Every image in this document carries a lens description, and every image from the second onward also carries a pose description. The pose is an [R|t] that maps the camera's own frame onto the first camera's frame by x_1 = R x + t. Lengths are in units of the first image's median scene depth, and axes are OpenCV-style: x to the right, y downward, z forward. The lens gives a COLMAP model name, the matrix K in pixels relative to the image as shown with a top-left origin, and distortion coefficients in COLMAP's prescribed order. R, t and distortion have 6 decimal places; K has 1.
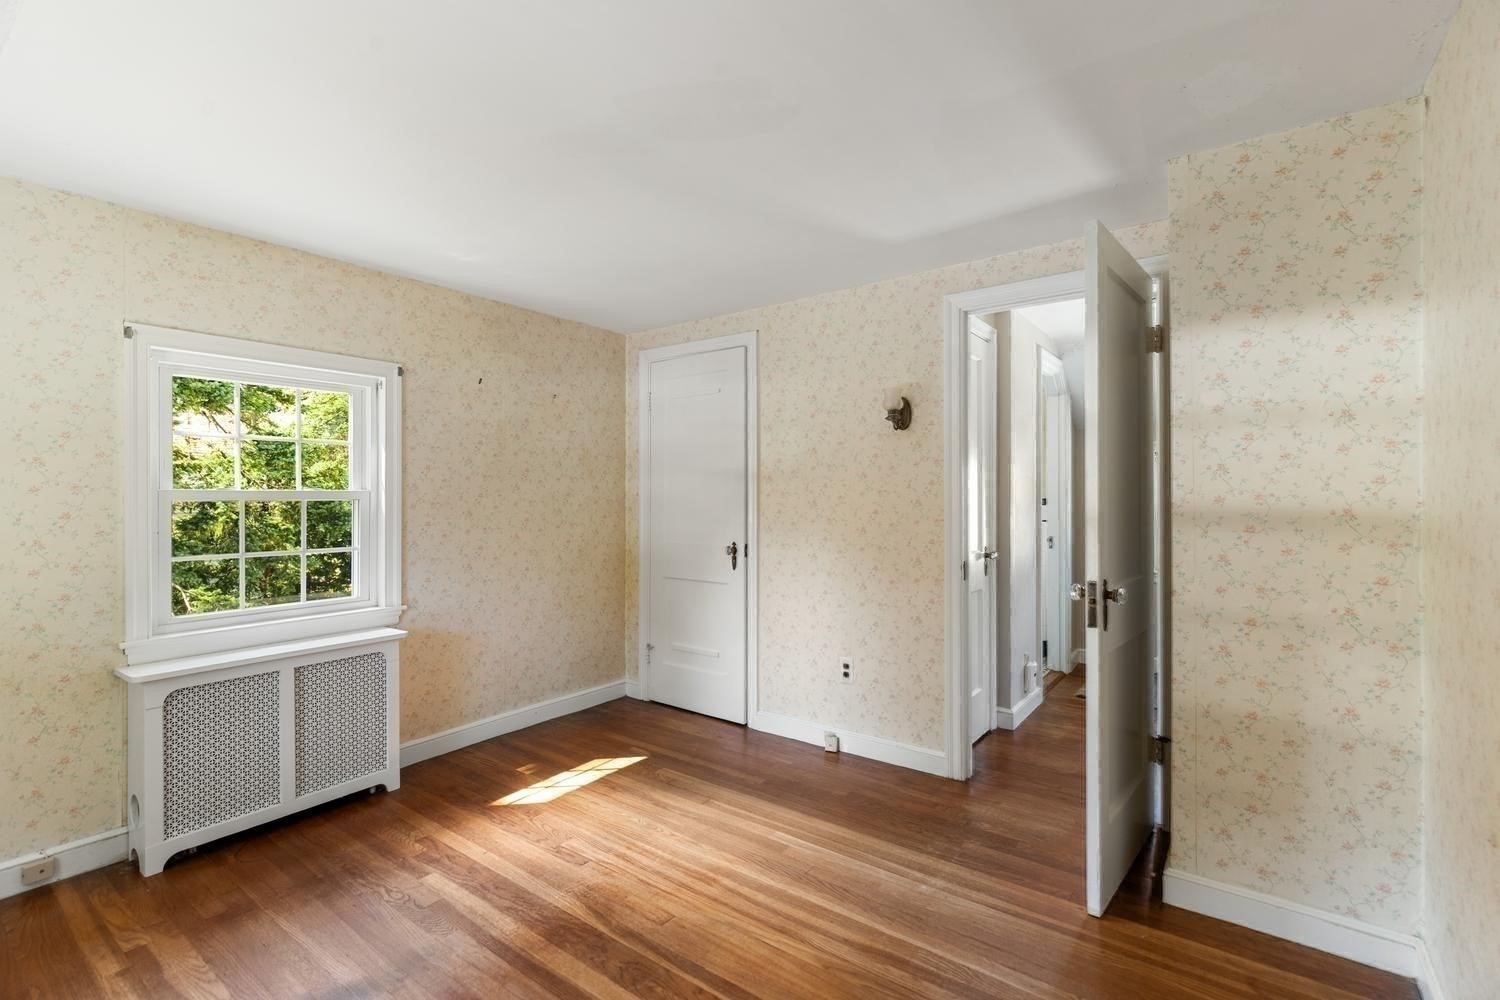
lens RADIAL K [[681.2, 0, 750.2], [0, 681.2, 496.3], [0, 0, 1]] dist [0.012814, -0.001499]
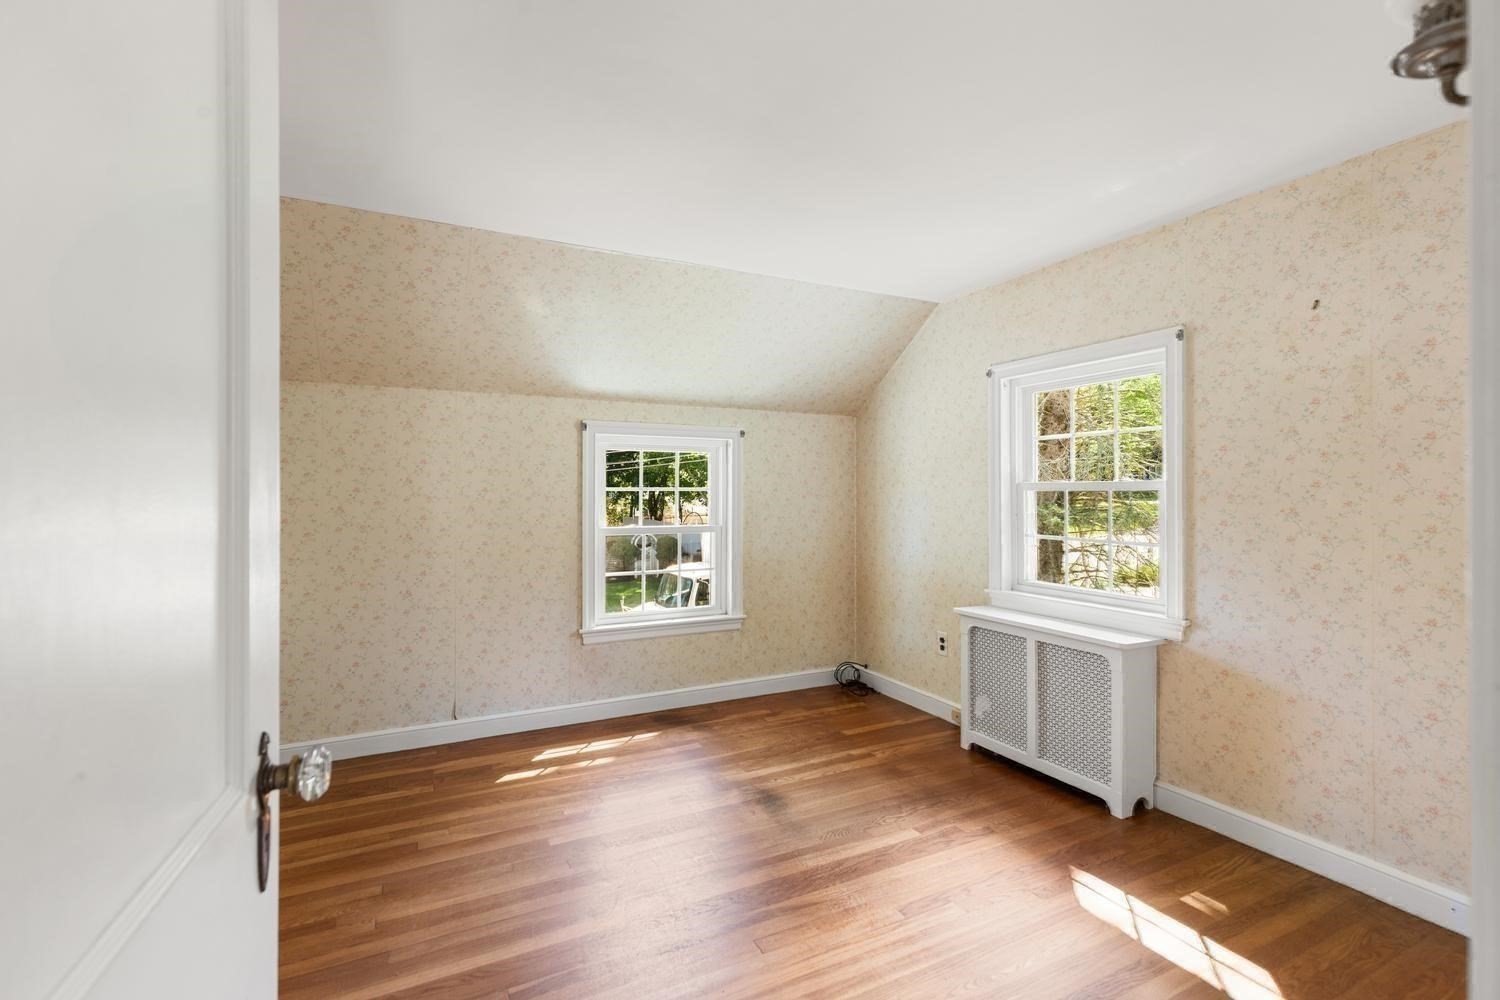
lens RADIAL K [[681.2, 0, 750.2], [0, 681.2, 496.3], [0, 0, 1]] dist [0.012814, -0.001499]
pose [[-0.438338, 0.003916, -0.898802, 0.483824], [-0.003328, 0.999977, 0.005980, 0.008767], [0.898804, 0.005613, -0.438314, 0.953689]]
